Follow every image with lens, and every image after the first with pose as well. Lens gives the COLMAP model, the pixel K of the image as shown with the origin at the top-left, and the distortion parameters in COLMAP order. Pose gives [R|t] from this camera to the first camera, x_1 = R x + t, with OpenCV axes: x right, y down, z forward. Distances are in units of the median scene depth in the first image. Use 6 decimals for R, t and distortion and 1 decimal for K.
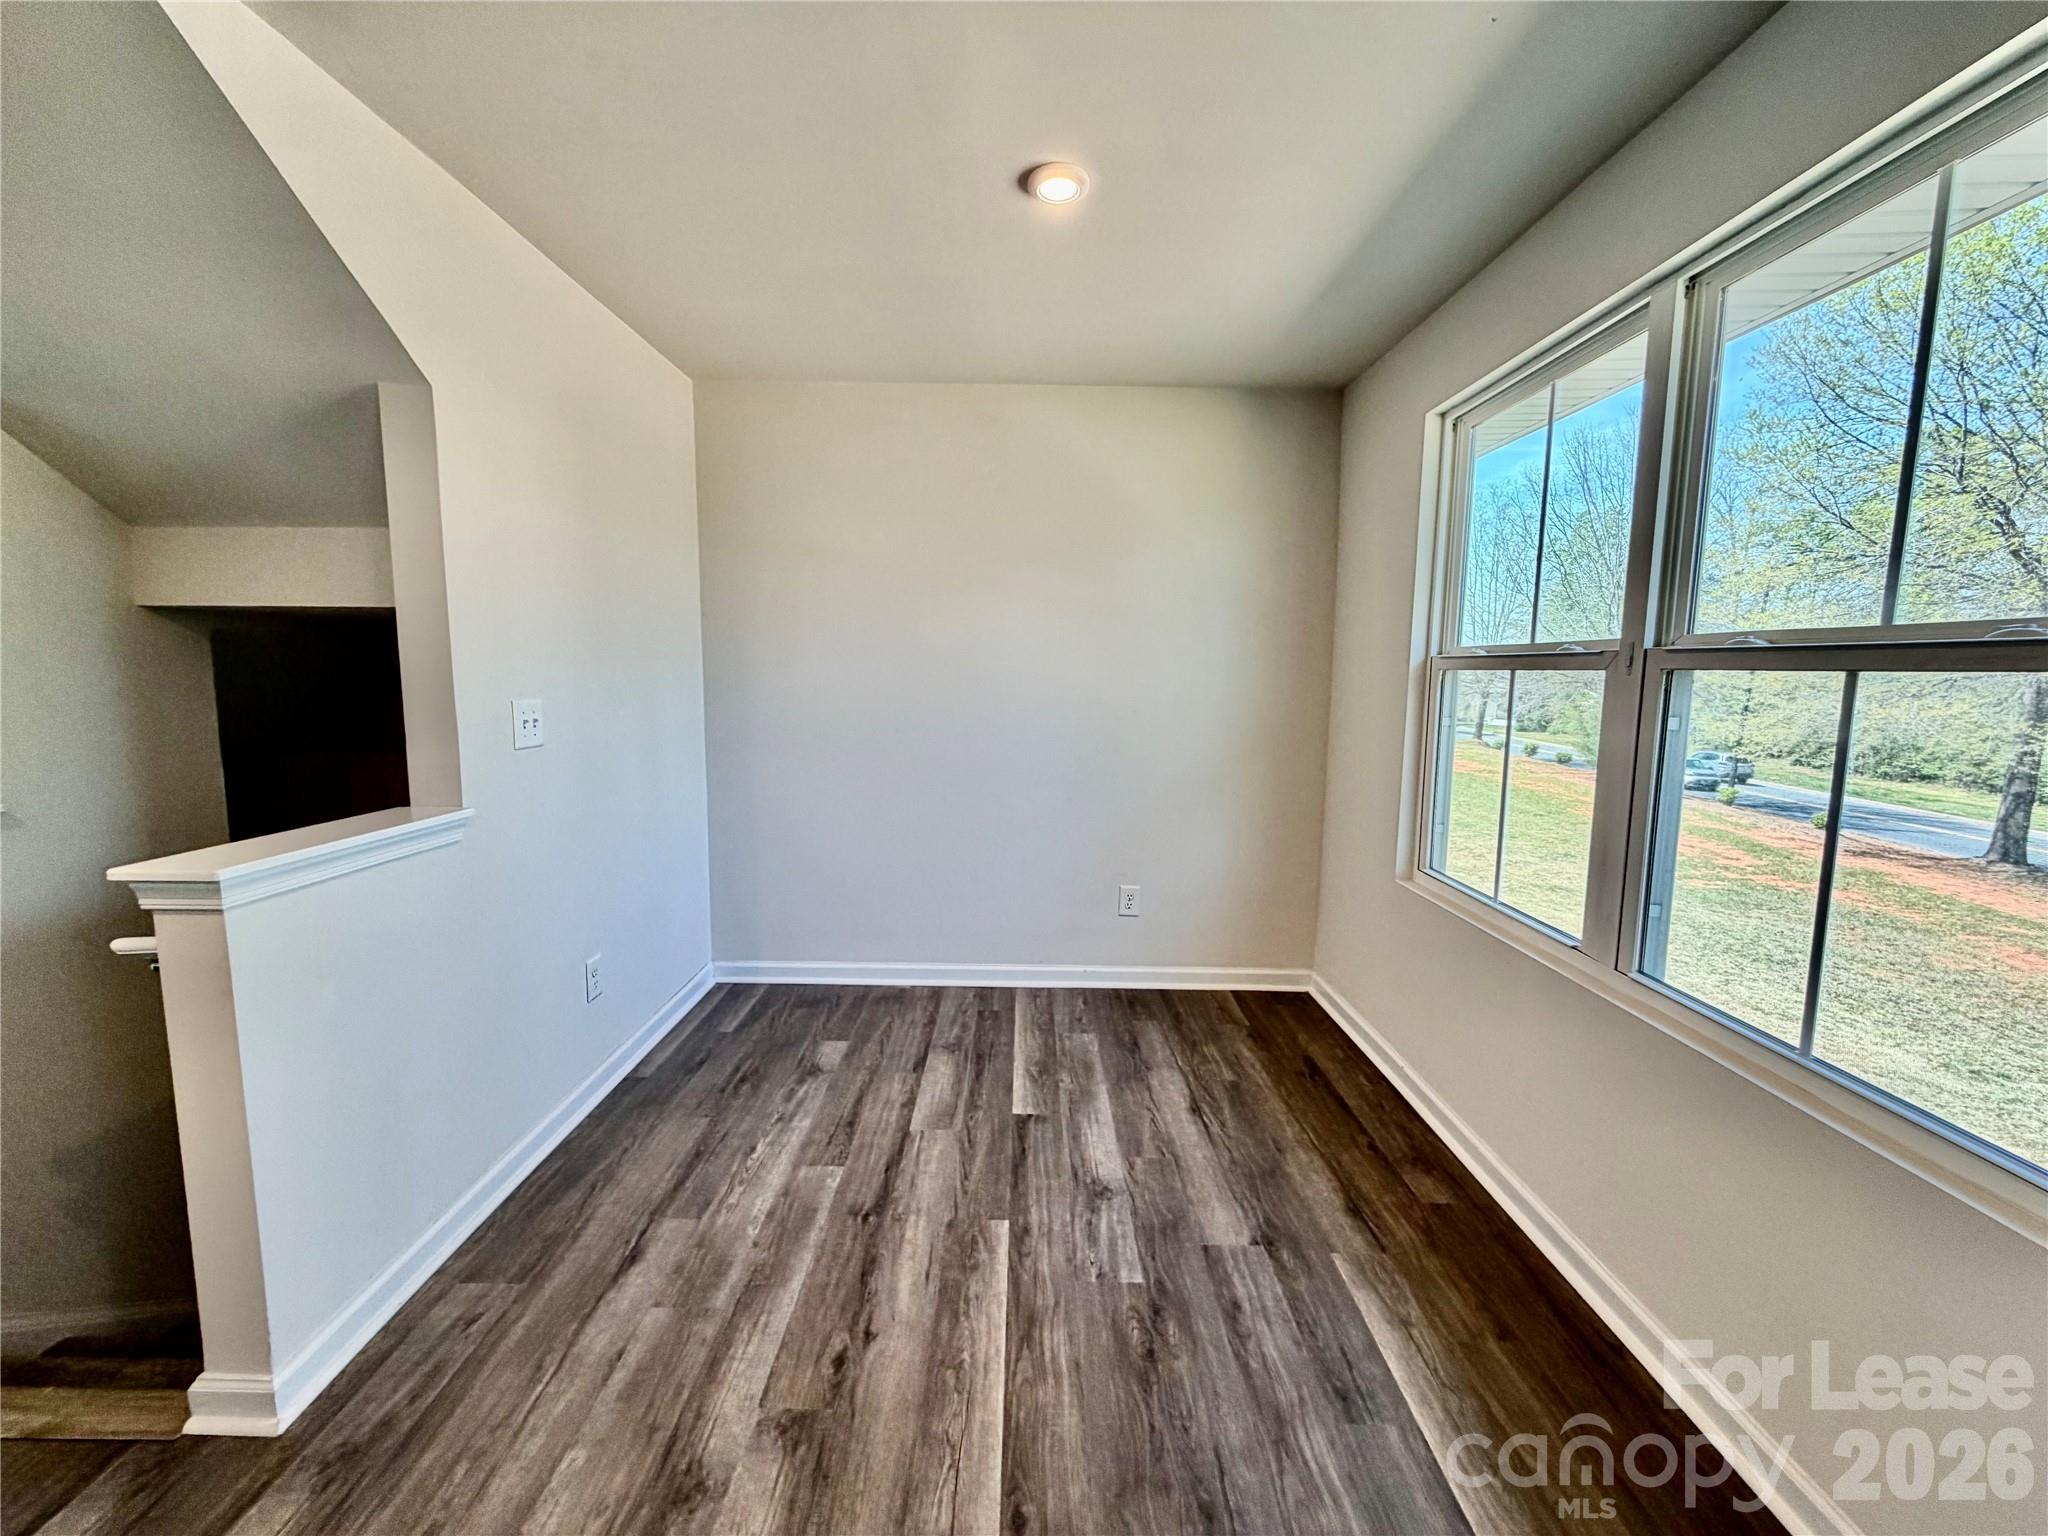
lens RADIAL K [[814.4, 0, 1022.4], [0, 814.4, 770.0], [0, 0, 1]] dist [-0.001617, -0.000062]
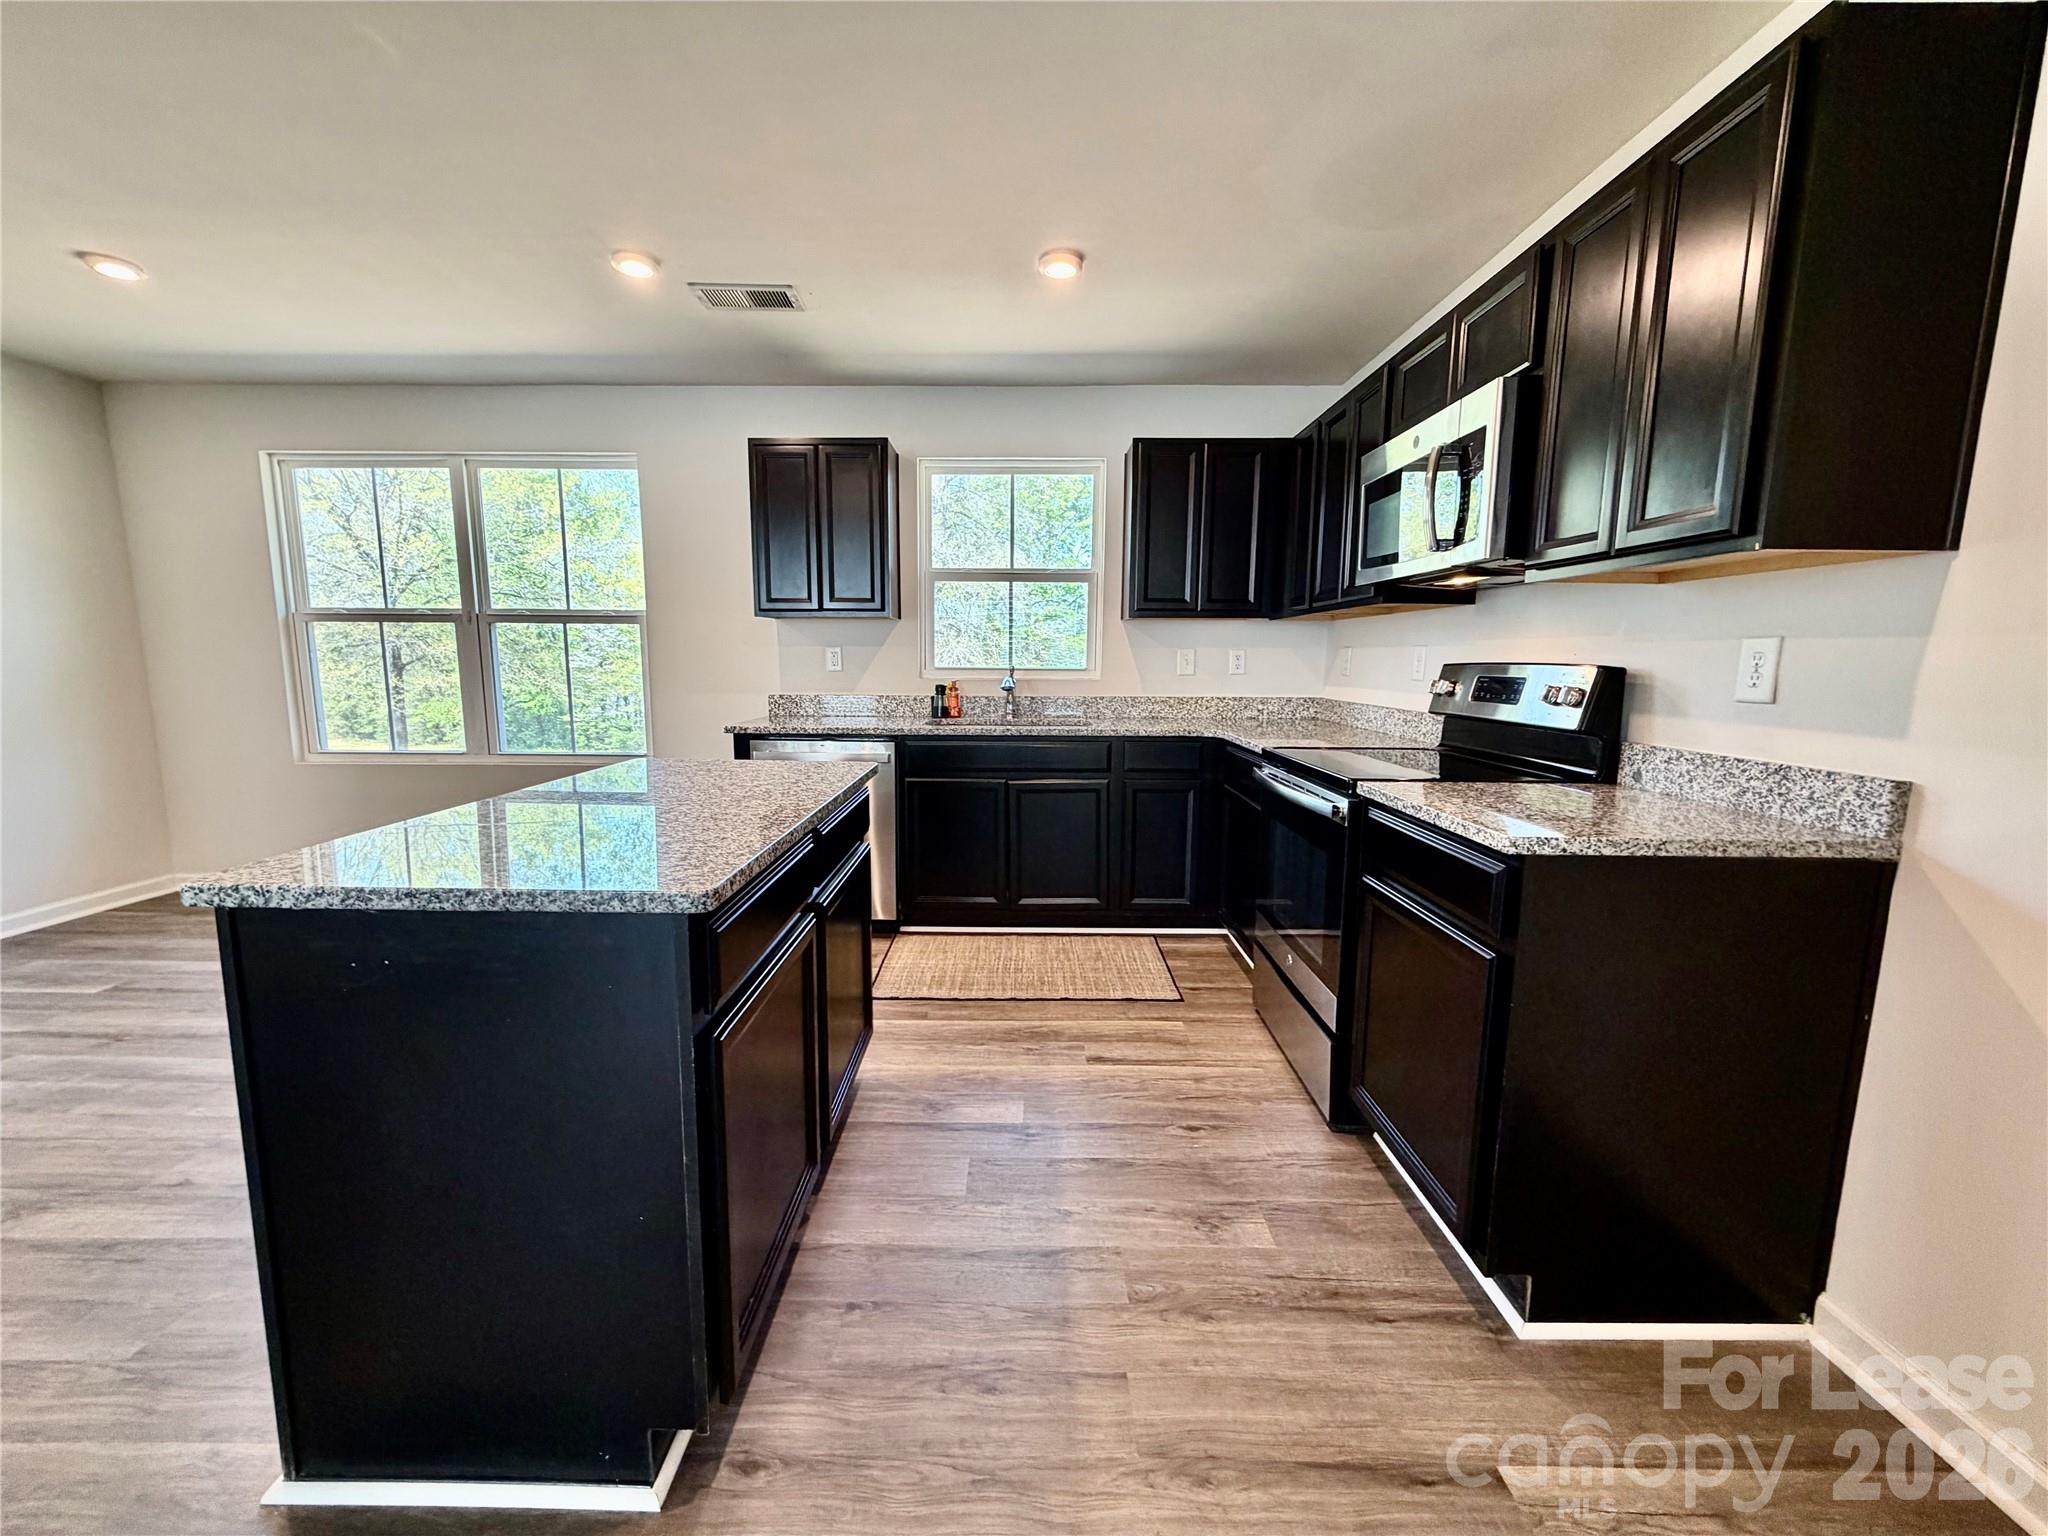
lens RADIAL K [[814.4, 0, 1013.7], [0, 814.4, 768.3], [0, 0, 1]] dist [-0.001617, -0.000062]
pose [[0.006029, -0.148840, 0.988843, -1.385689], [0.112367, 0.982699, 0.147230, 0.100910], [-0.993649, 0.110225, 0.022650, -0.468175]]
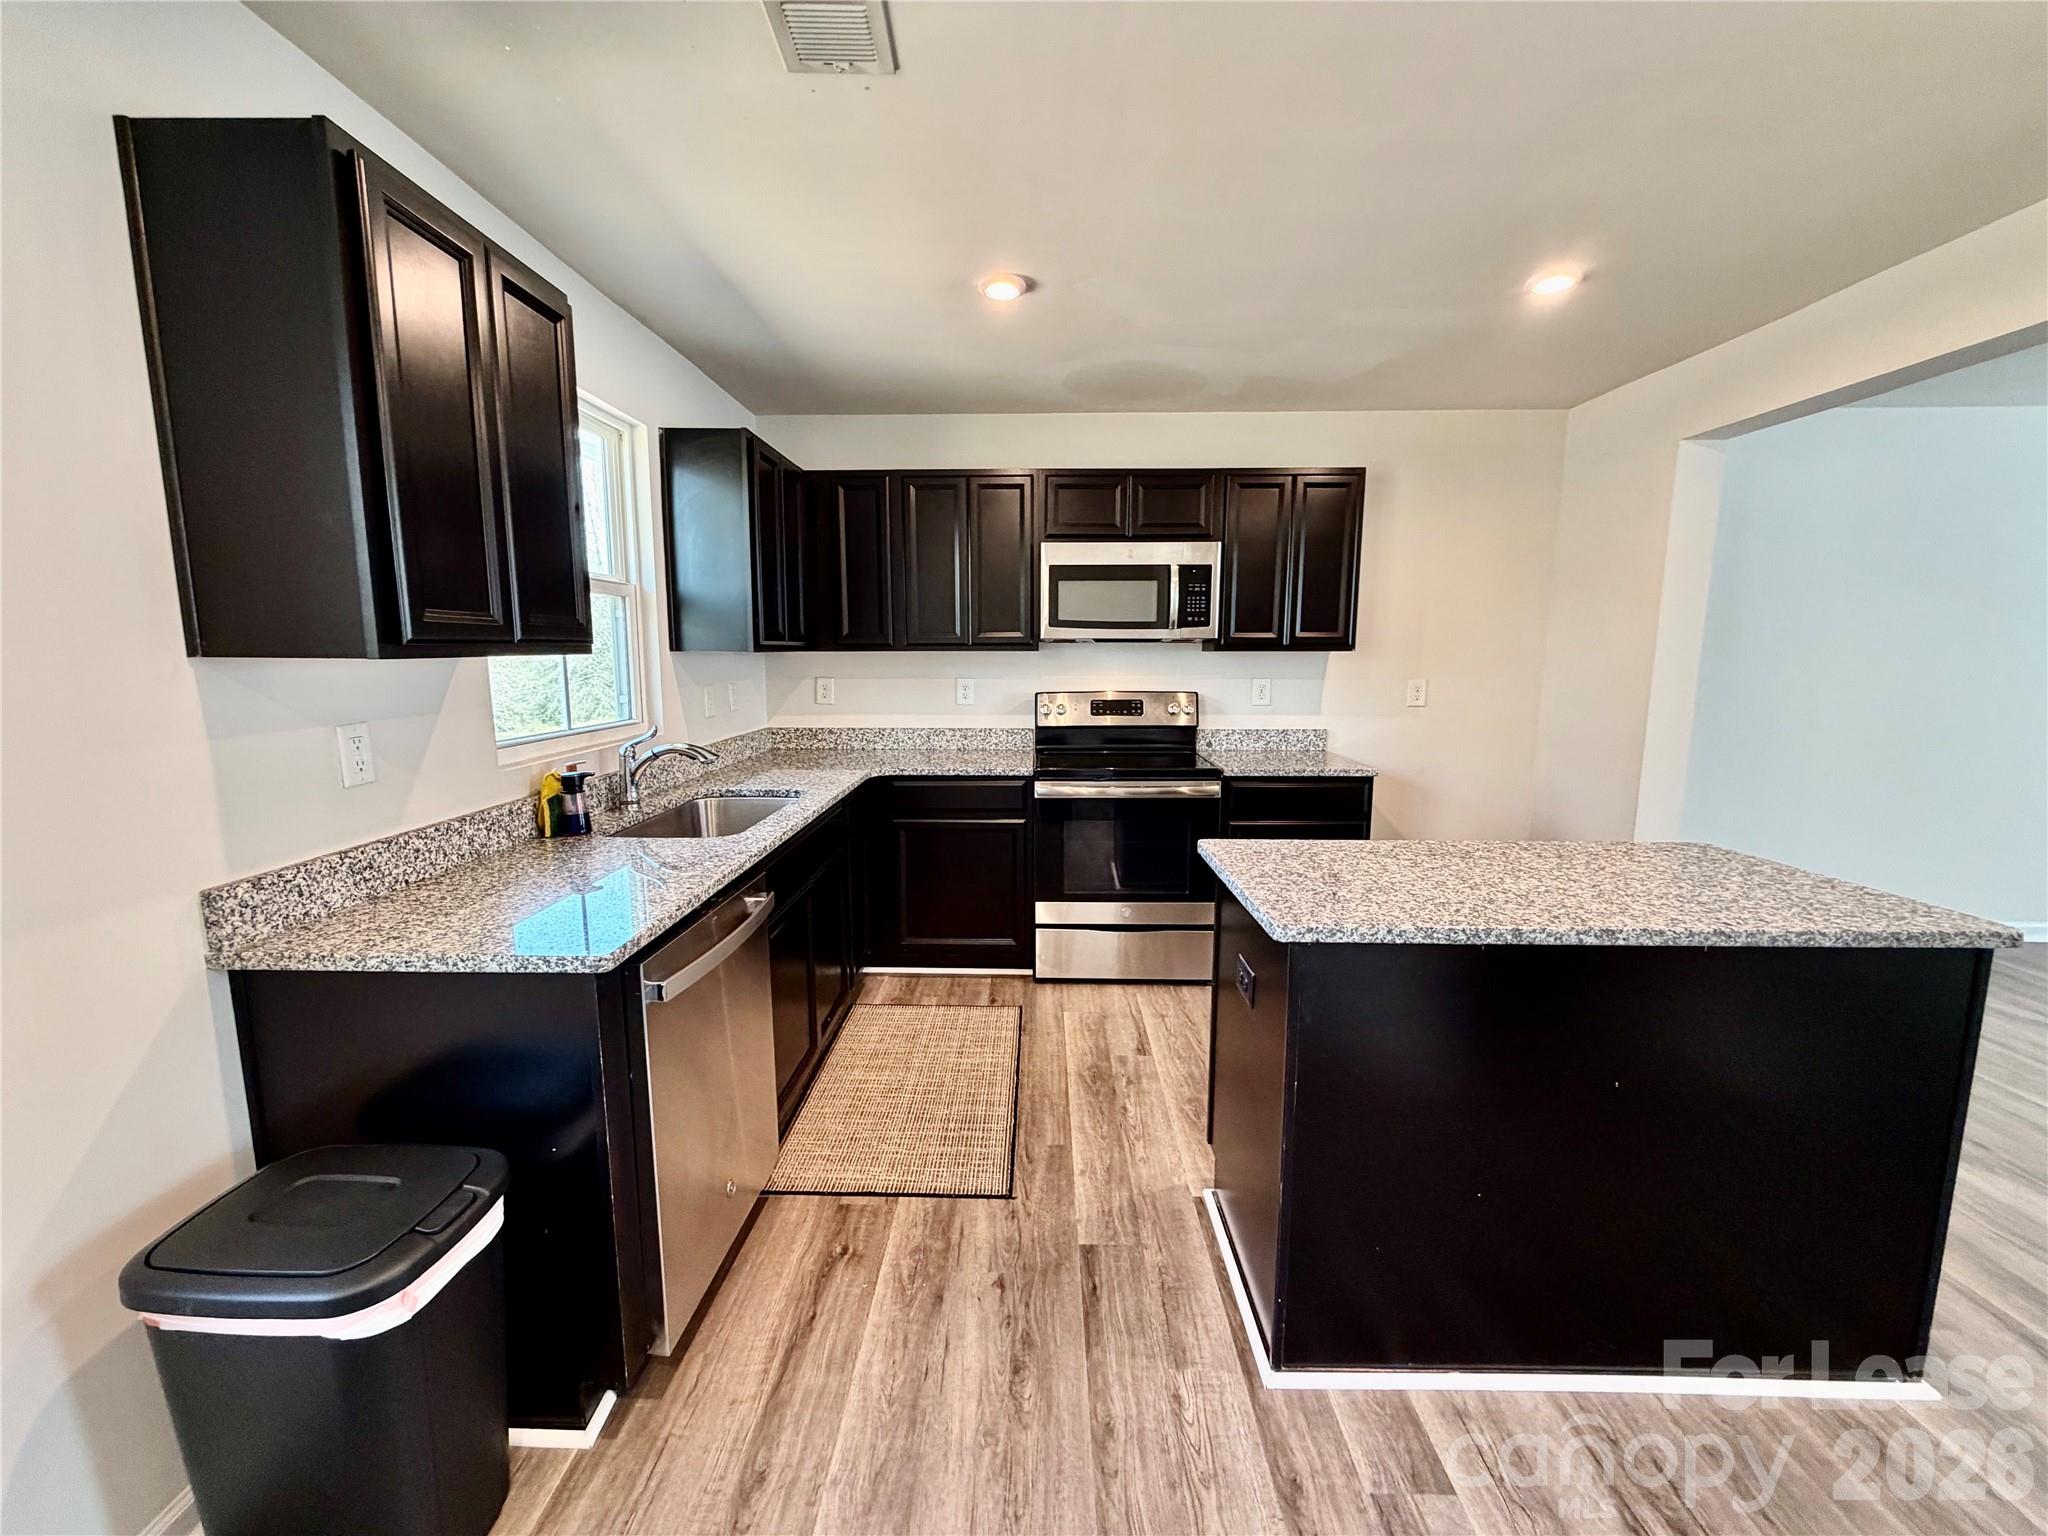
lens RADIAL K [[814.4, 0, 1015.2], [0, 814.4, 774.4], [0, 0, 1]] dist [-0.001617, -0.000062]
pose [[-0.999585, -0.015431, 0.024342, -0.031671], [-0.008392, 0.963833, 0.266375, -0.114532], [-0.027572, 0.266060, -0.963562, 0.736749]]
